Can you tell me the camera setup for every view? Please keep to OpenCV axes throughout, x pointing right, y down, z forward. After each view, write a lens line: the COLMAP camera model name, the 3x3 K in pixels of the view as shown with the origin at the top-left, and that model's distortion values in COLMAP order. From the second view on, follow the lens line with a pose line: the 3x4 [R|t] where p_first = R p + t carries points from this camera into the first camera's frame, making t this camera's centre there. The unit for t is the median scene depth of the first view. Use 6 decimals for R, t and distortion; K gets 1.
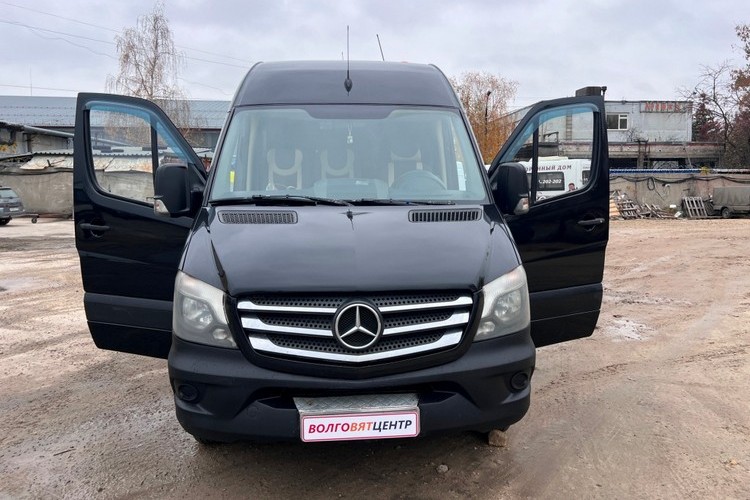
lens RADIAL K [[541.1, 0, 375.0], [0, 541.1, 250.0], [0, 0, 1]] dist [-0.004676, 0.000388]
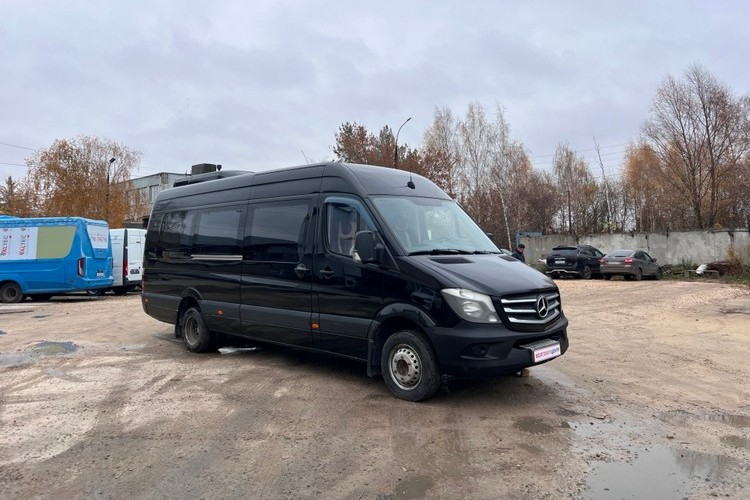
lens RADIAL K [[541.1, 0, 375.0], [0, 541.1, 250.0], [0, 0, 1]] dist [-0.004676, 0.000388]
pose [[0.757676, 0.004040, 0.652618, -1.877708], [0.080072, 0.991850, -0.099103, 0.073356], [-0.647700, 0.127344, 0.751178, -0.217205]]
